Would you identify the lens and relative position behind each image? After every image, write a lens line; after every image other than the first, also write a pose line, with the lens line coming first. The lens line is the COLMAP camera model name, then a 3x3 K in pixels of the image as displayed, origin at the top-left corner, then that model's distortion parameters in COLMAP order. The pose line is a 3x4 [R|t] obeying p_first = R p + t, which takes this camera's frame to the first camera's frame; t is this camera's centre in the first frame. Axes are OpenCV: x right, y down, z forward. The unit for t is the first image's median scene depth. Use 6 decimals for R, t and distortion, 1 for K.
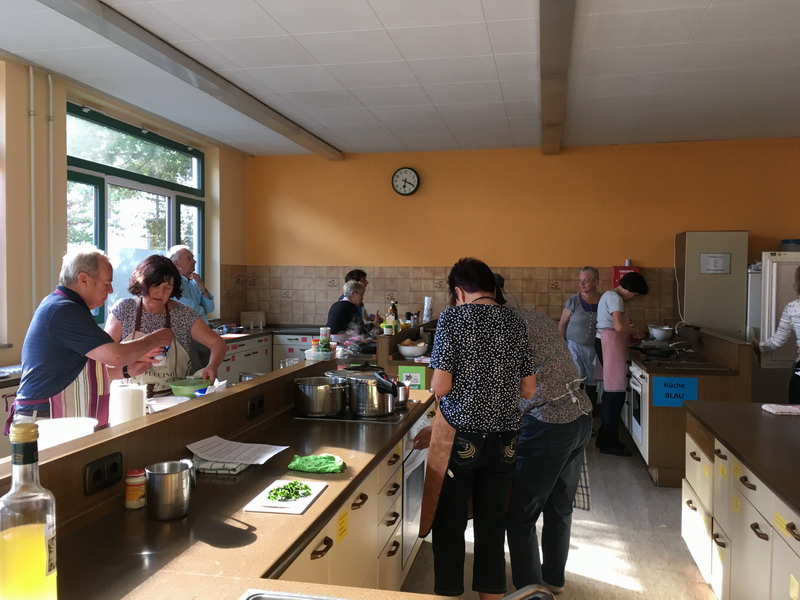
lens RADIAL K [[684.4, 0, 400.0], [0, 684.4, 300.0], [0, 0, 1]] dist [0.077065, -0.111676]
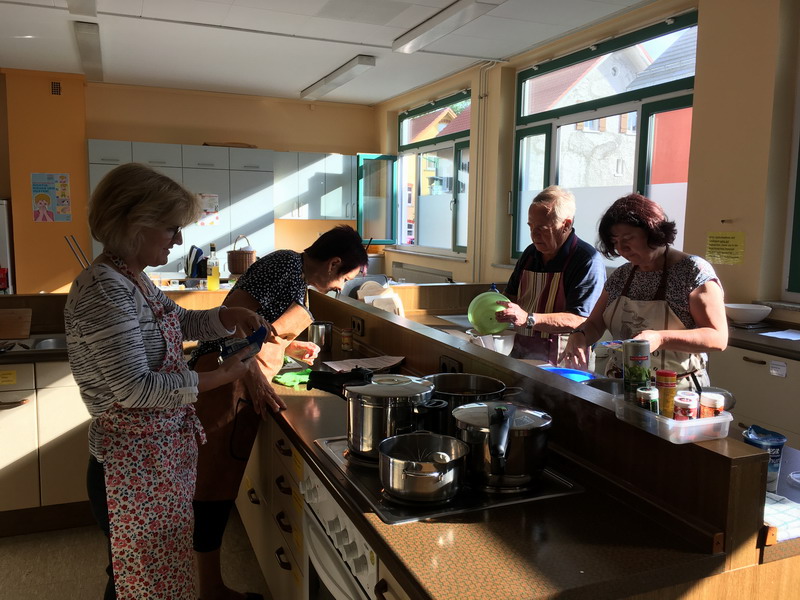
lens RADIAL K [[684.4, 0, 400.0], [0, 684.4, 300.0], [0, 0, 1]] dist [0.077065, -0.111676]
pose [[-0.820474, 0.102531, -0.562415, 0.288453], [0.012237, 0.986710, 0.162030, -0.064669], [0.571553, 0.126060, -0.810824, 1.347264]]
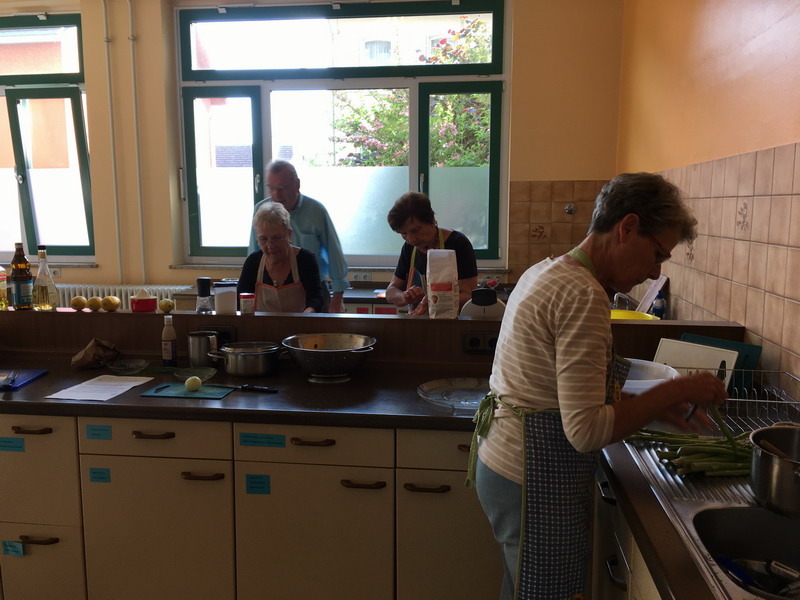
lens RADIAL K [[684.4, 0, 400.0], [0, 684.4, 300.0], [0, 0, 1]] dist [0.077065, -0.111676]
pose [[0.084857, 0.125251, -0.988489, 0.348120], [-0.031039, 0.991919, 0.123021, -0.019466], [0.995910, 0.020242, 0.088059, 0.847491]]
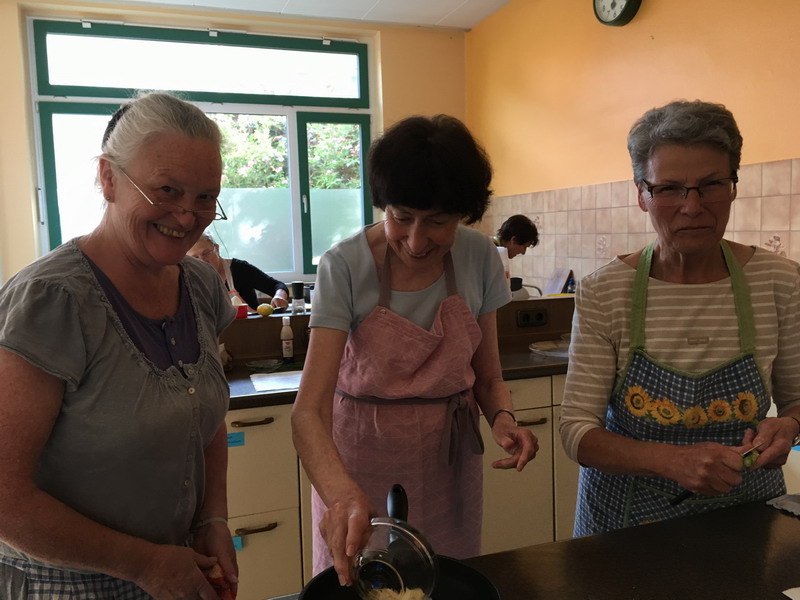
lens RADIAL K [[684.4, 0, 400.0], [0, 684.4, 300.0], [0, 0, 1]] dist [0.077065, -0.111676]
pose [[0.525005, 0.058009, -0.849120, 0.344492], [0.004818, 0.997456, 0.071122, -0.001729], [0.851086, -0.041431, 0.523390, 0.639415]]
